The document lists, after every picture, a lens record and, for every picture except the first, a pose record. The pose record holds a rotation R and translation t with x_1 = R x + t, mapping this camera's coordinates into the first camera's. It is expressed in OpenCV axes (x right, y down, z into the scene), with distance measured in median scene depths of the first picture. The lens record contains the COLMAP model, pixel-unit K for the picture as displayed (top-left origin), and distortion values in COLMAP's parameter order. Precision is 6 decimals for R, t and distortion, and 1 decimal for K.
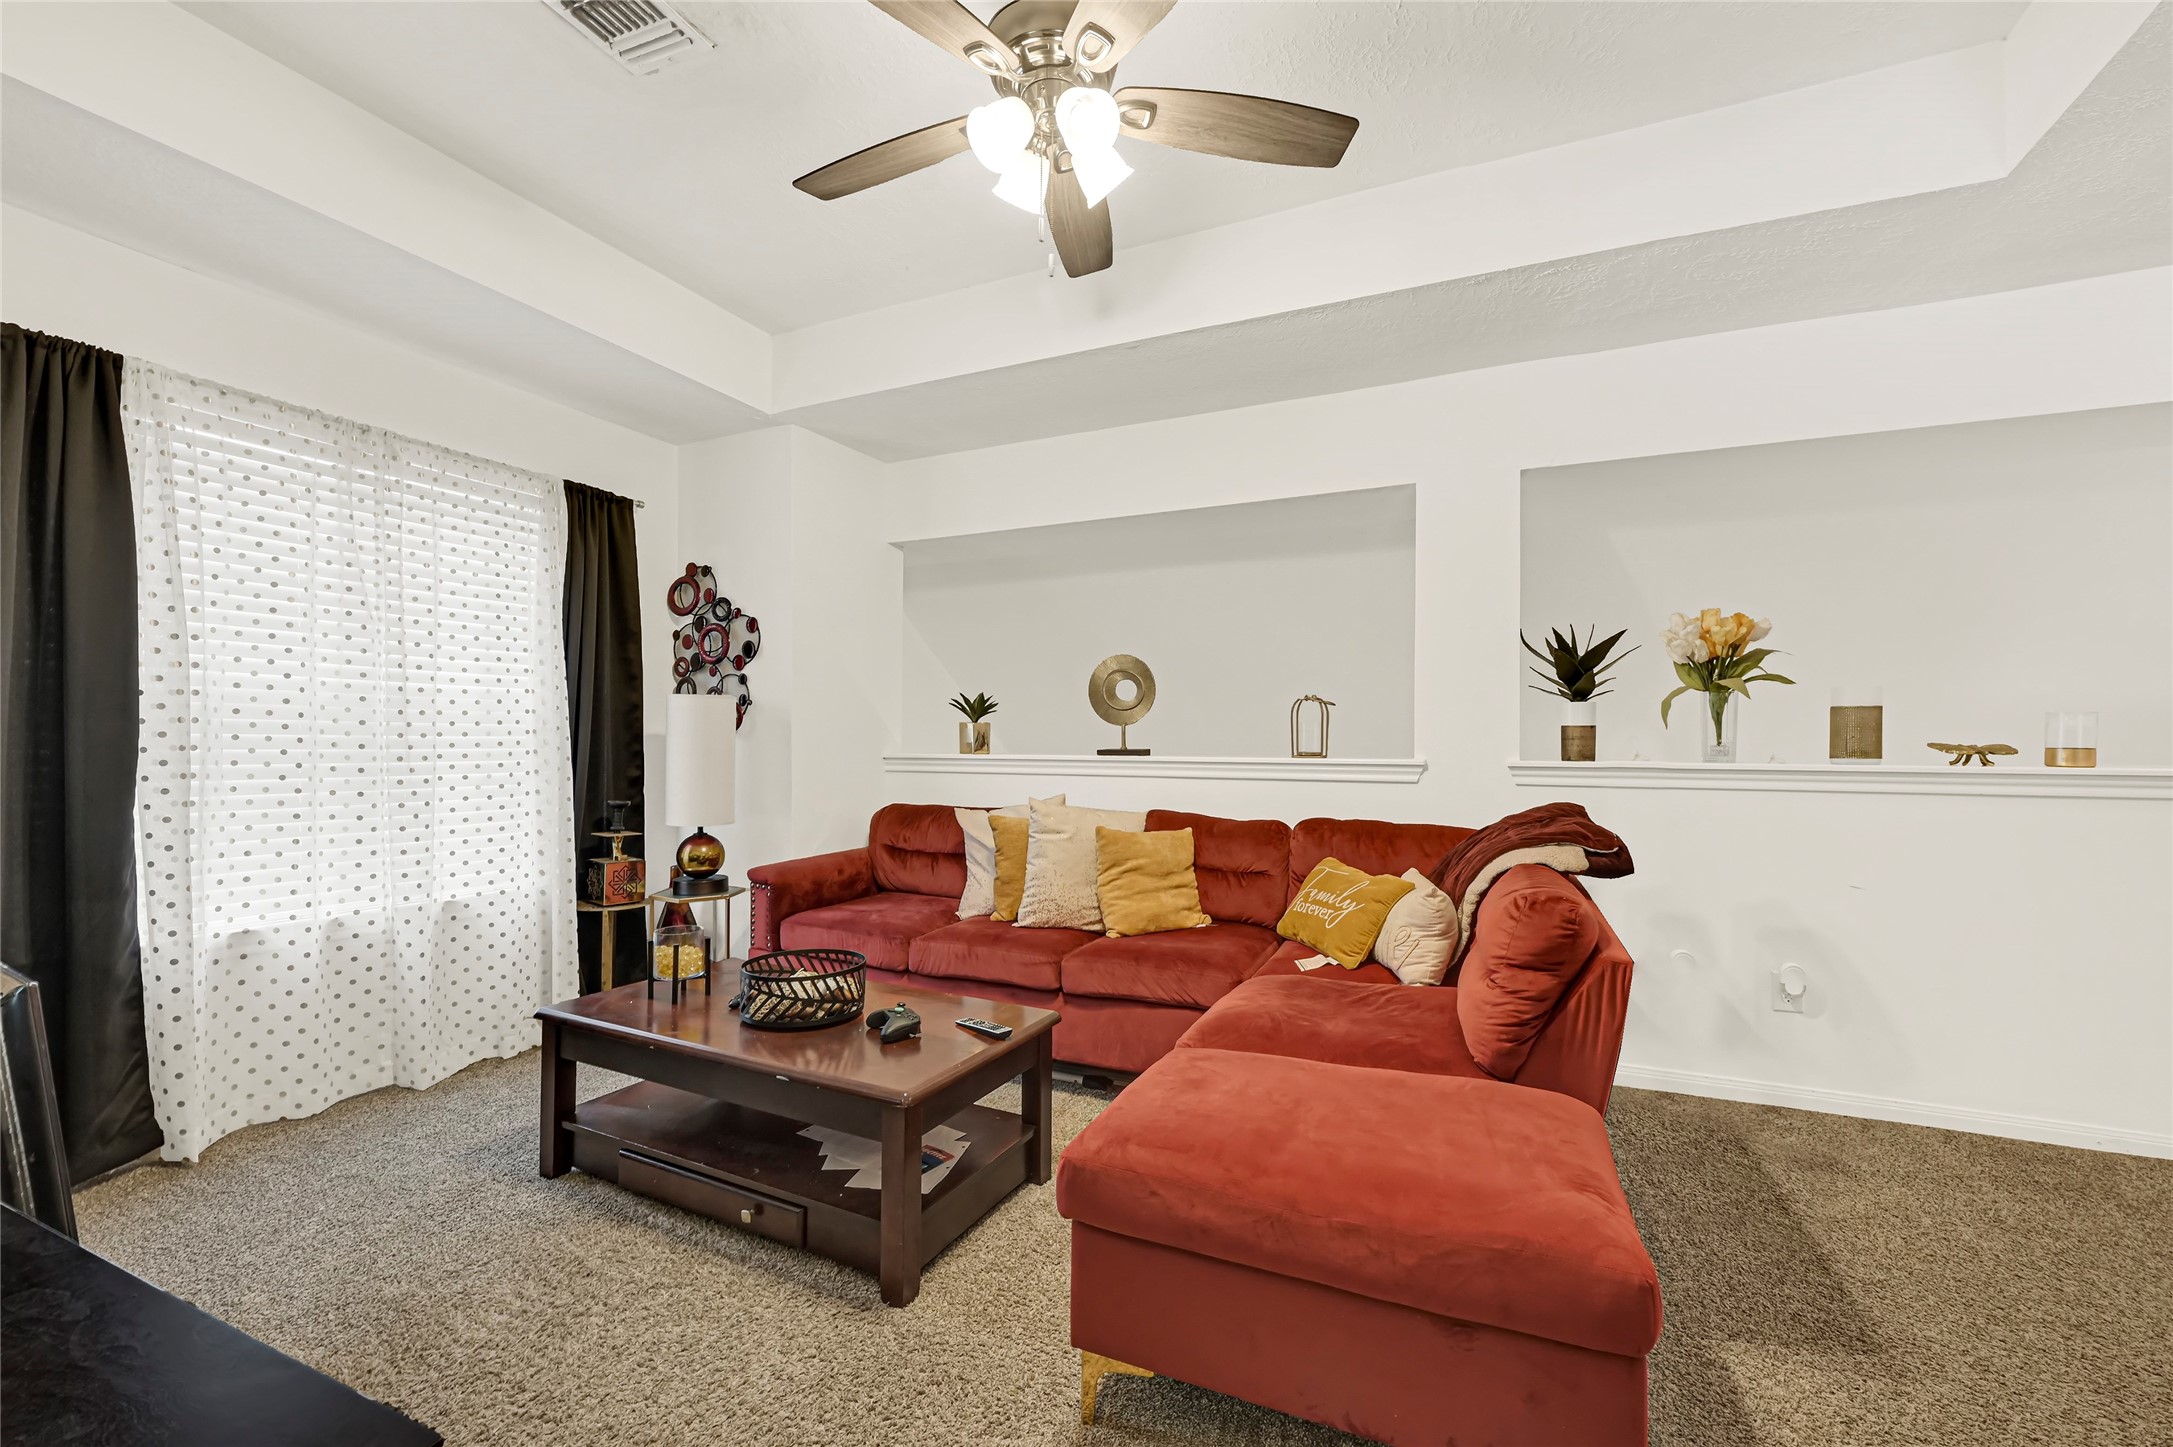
lens RADIAL K [[888.5, 0, 1087.4], [0, 888.5, 738.0], [0, 0, 1]] dist [0.003045, -0.000025]
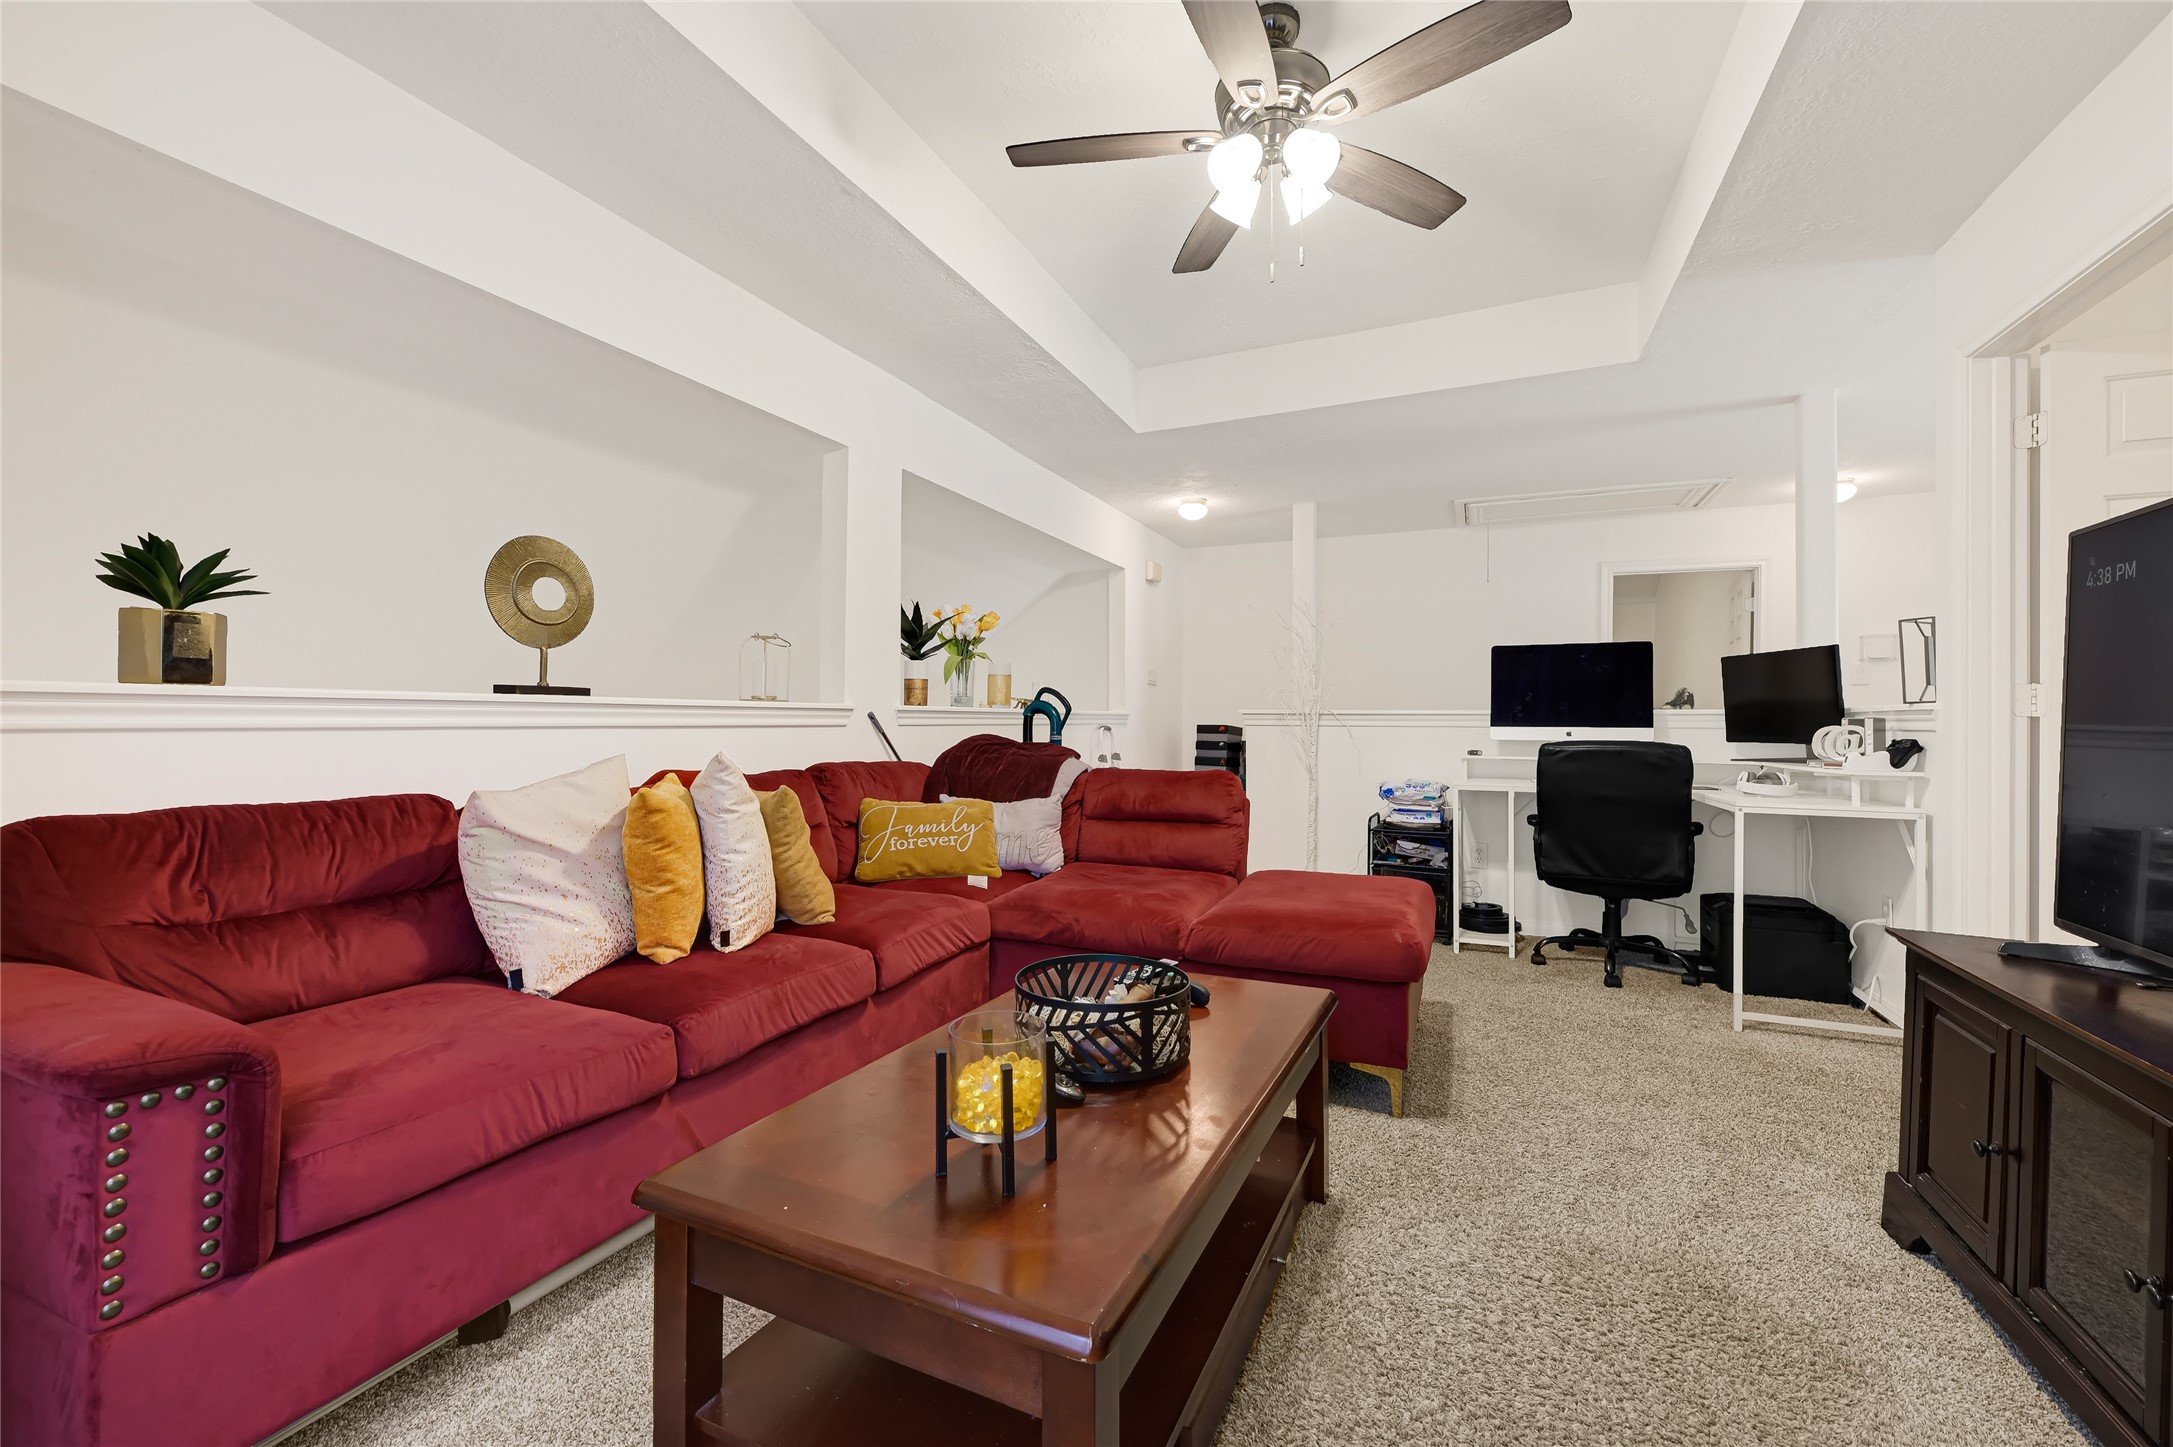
lens RADIAL K [[888.5, 0, 1097.2], [0, 888.5, 728.4], [0, 0, 1]] dist [0.003045, -0.000025]
pose [[-0.033771, -0.021536, 0.999198, -0.619594], [-0.025660, 0.999457, 0.020674, 0.019850], [-0.999100, -0.024941, -0.034305, 0.621579]]
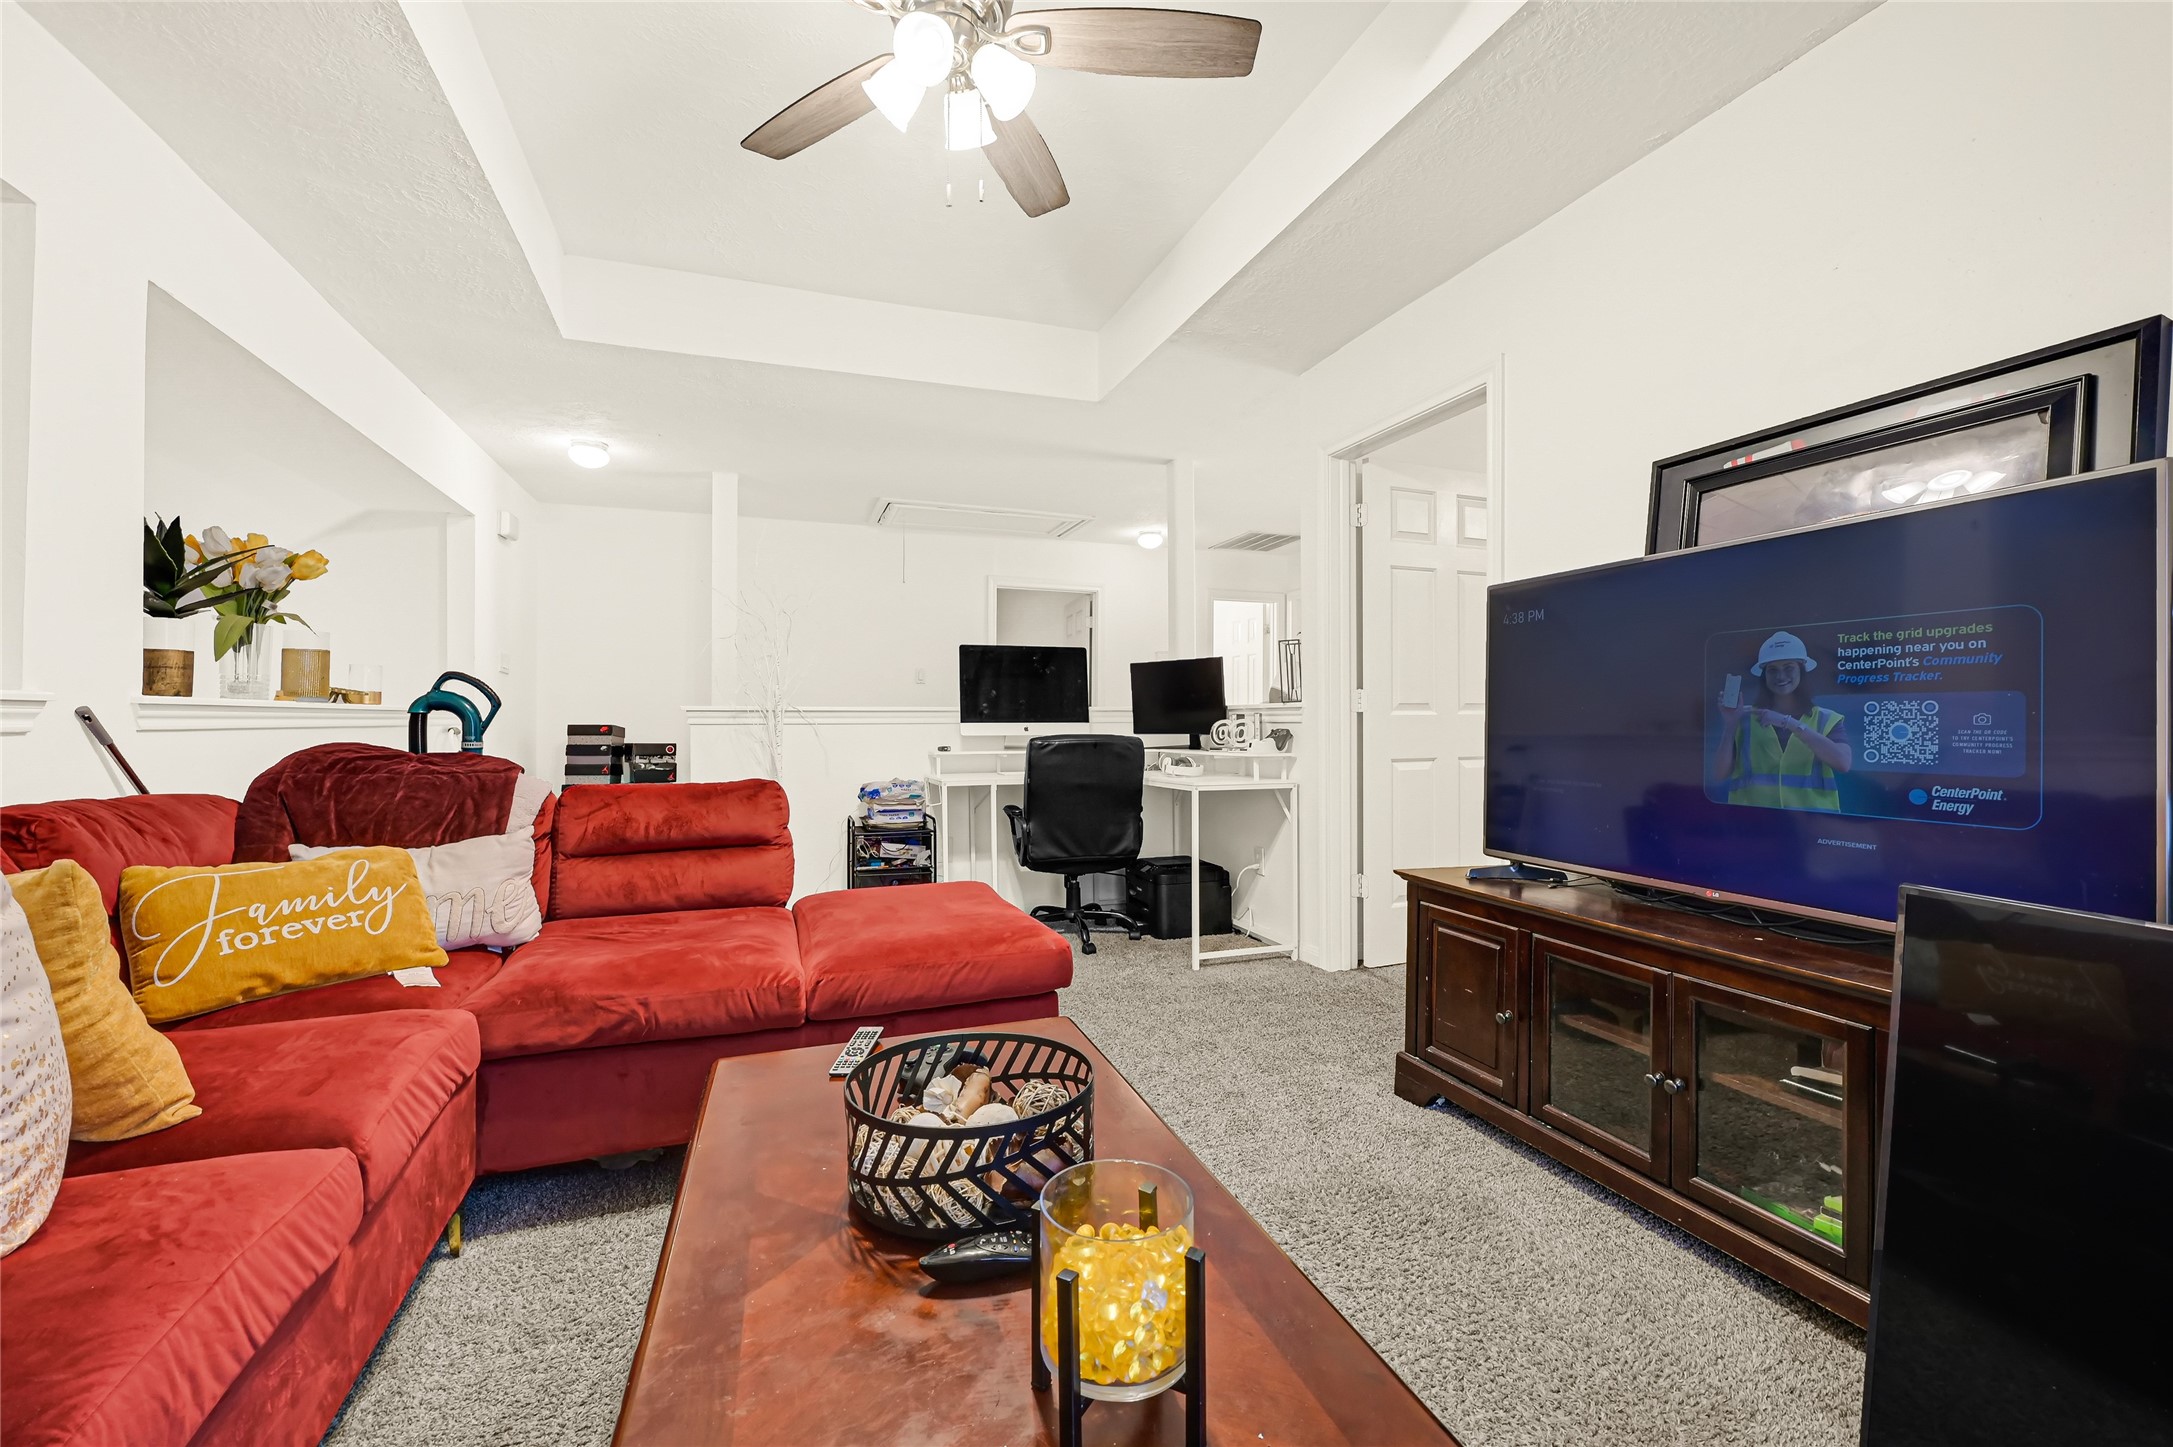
lens RADIAL K [[888.5, 0, 1085.3], [0, 888.5, 717.9], [0, 0, 1]] dist [0.003045, -0.000025]
pose [[-0.716270, -0.009845, 0.697754, -0.435607], [-0.020730, 0.999759, -0.007174, 0.026341], [-0.697516, -0.019603, -0.716301, 0.799791]]
